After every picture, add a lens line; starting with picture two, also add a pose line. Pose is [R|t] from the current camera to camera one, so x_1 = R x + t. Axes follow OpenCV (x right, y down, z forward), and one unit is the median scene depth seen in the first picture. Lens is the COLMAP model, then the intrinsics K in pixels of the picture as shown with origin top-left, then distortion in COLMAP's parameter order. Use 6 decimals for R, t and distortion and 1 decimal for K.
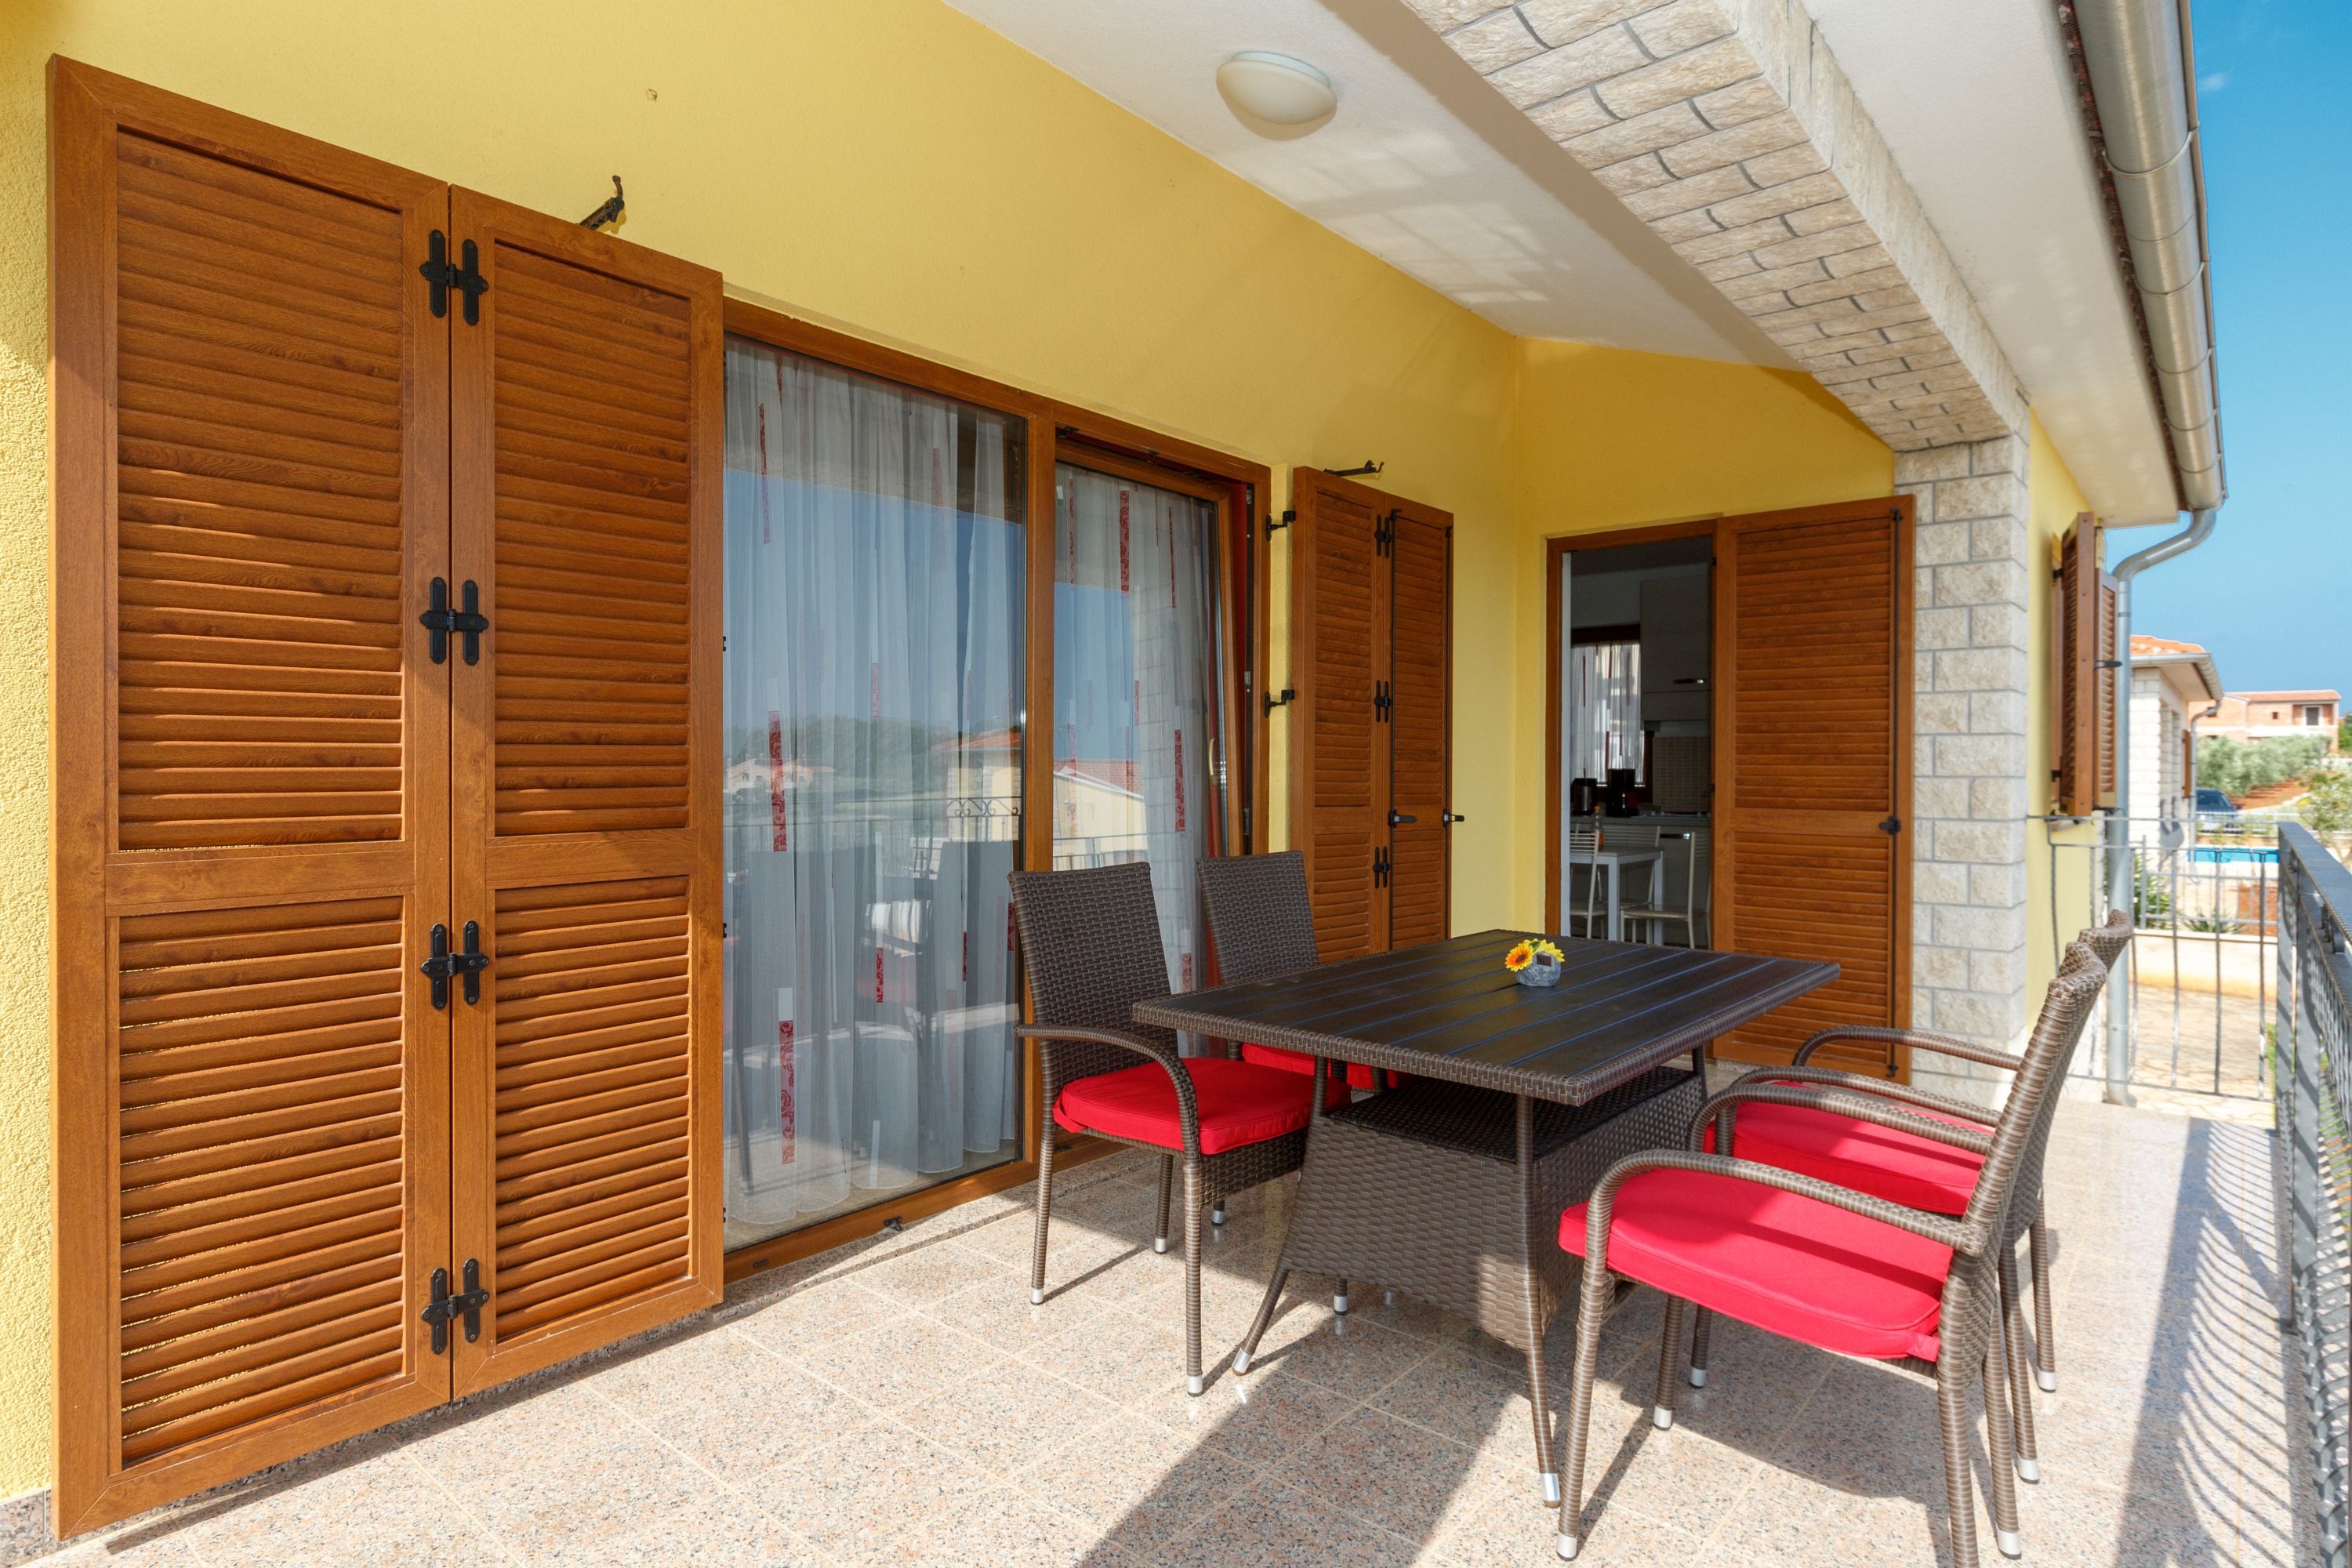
lens RADIAL K [[1291.3, 0, 1213.4], [0, 1291.3, 774.8], [0, 0, 1]] dist [-0.000872, -0.000053]
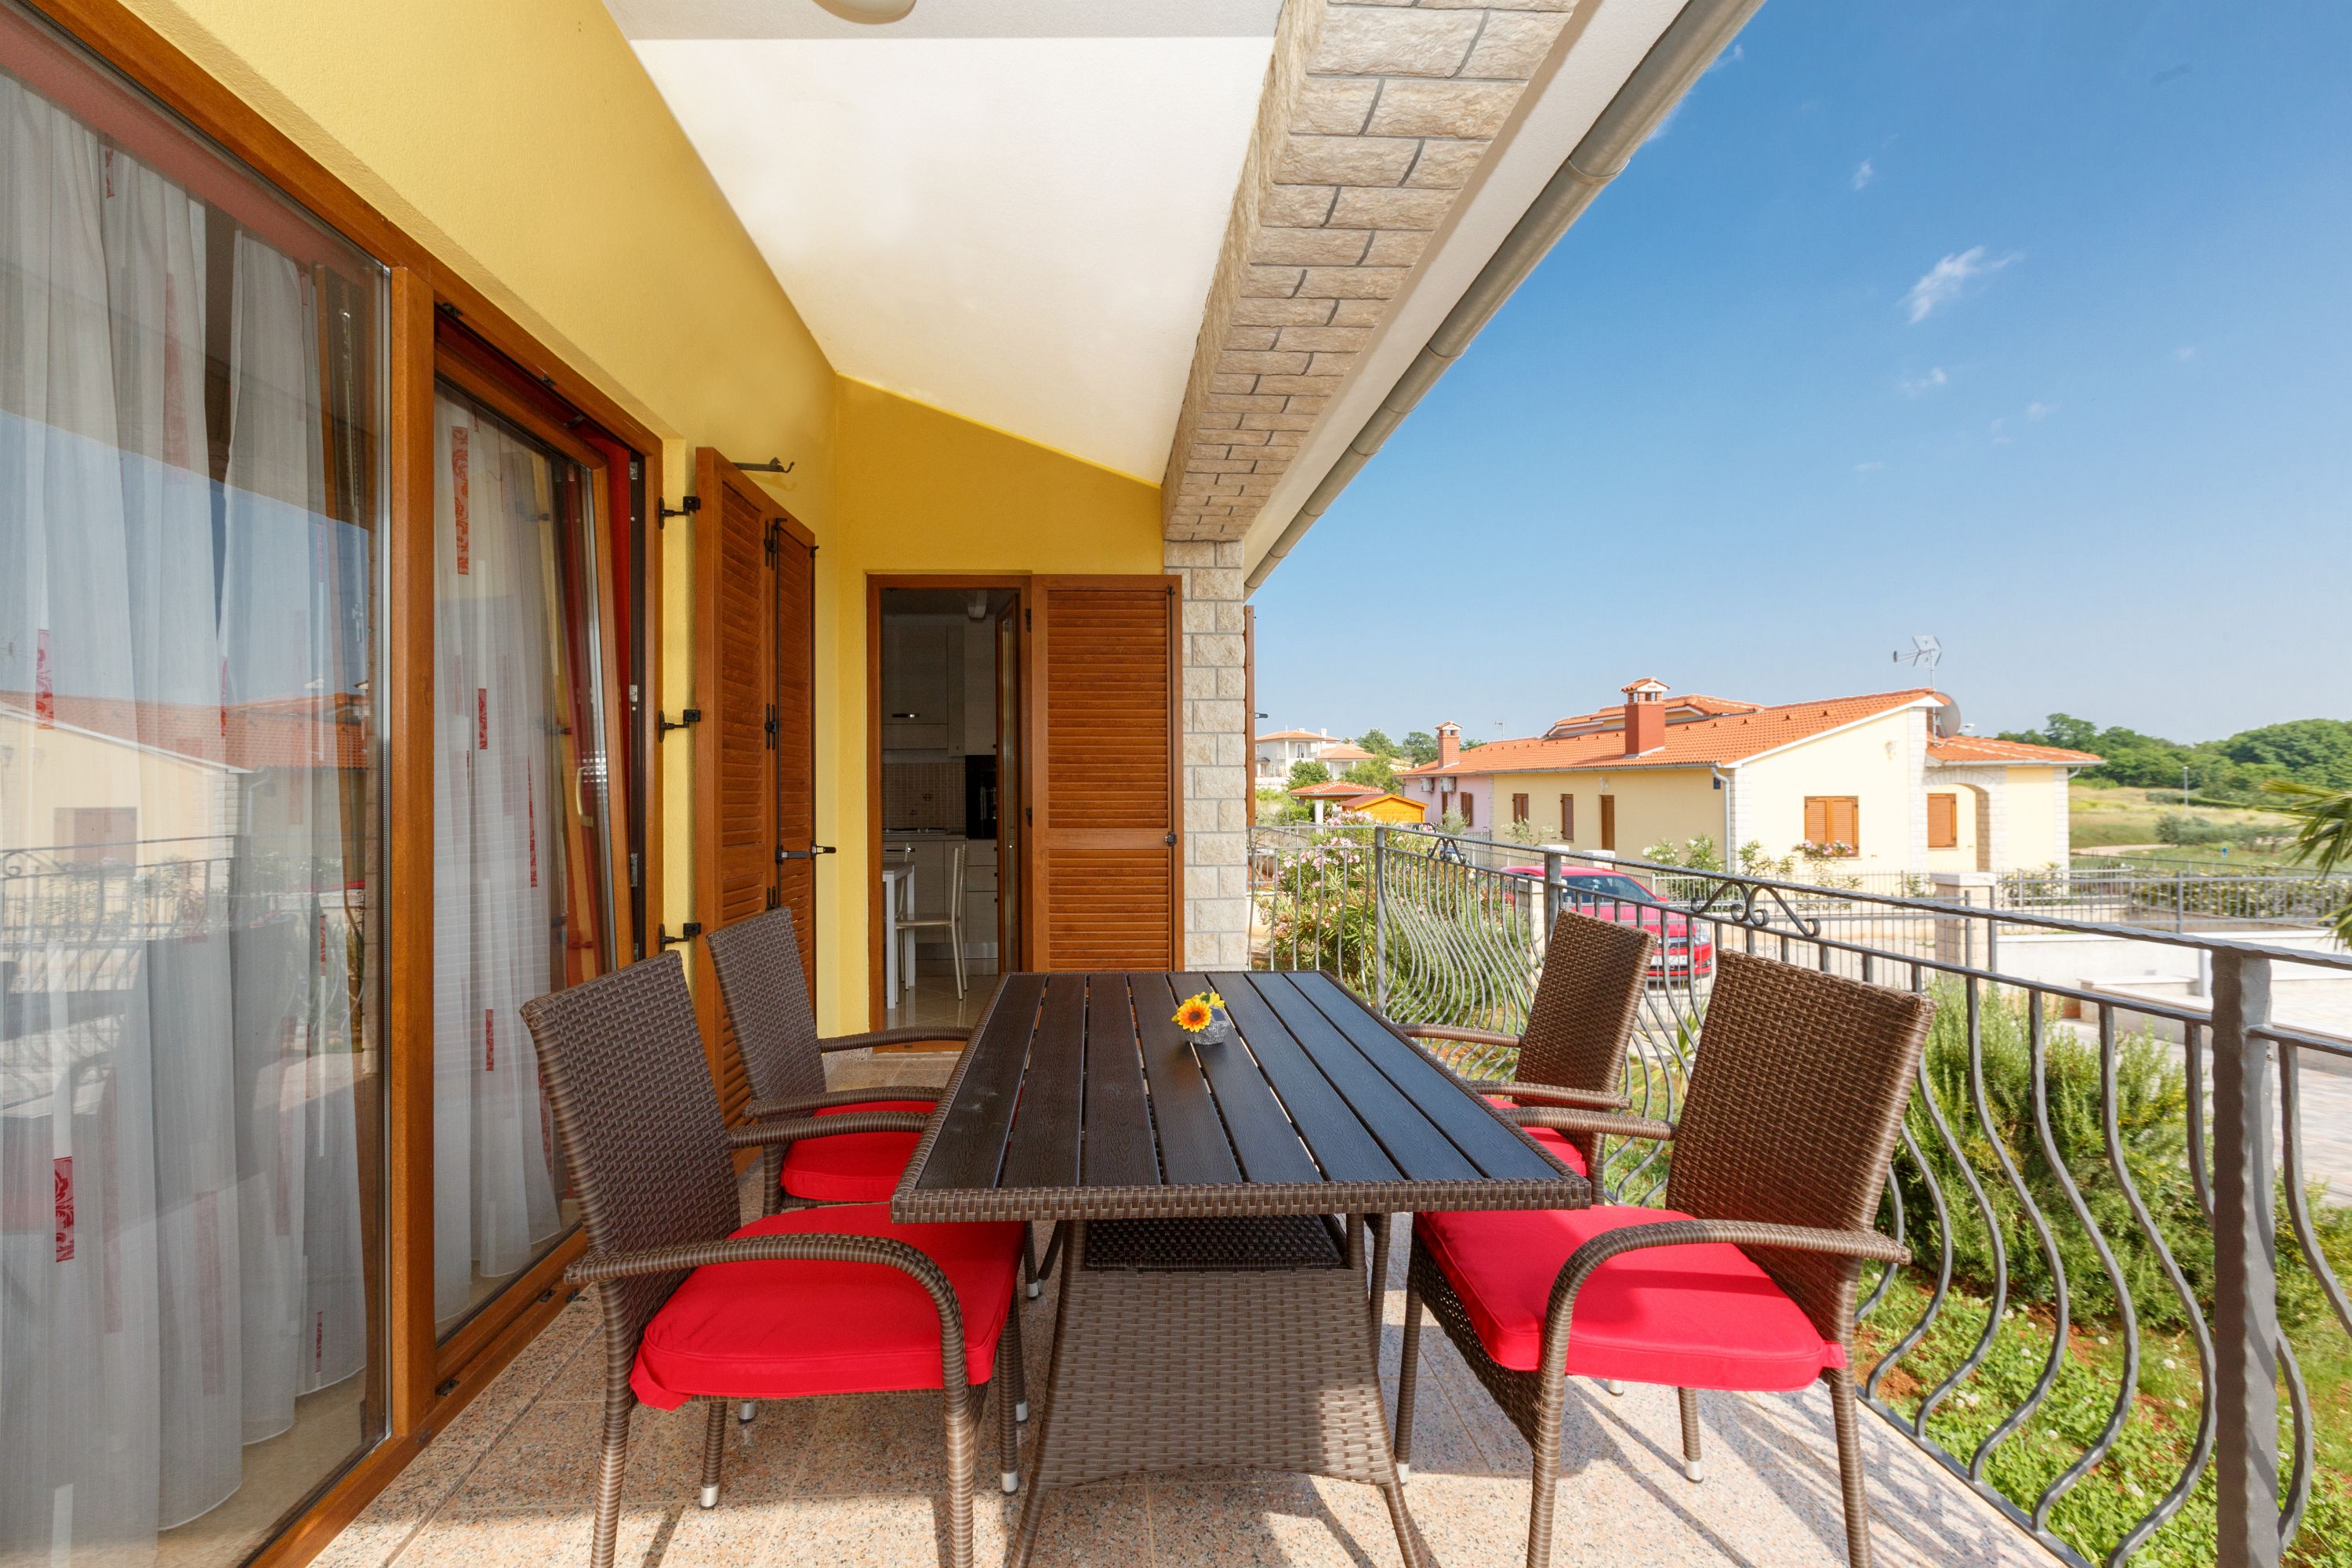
lens RADIAL K [[1040.4, 0, 1176.6], [0, 1040.4, 776.9], [0, 0, 1]] dist [-0.000033, -0.000177]
pose [[0.732635, -0.001940, 0.680619, -0.153883], [0.010393, 0.999911, -0.008337, -0.012235], [-0.680542, 0.013182, 0.732590, 0.263157]]
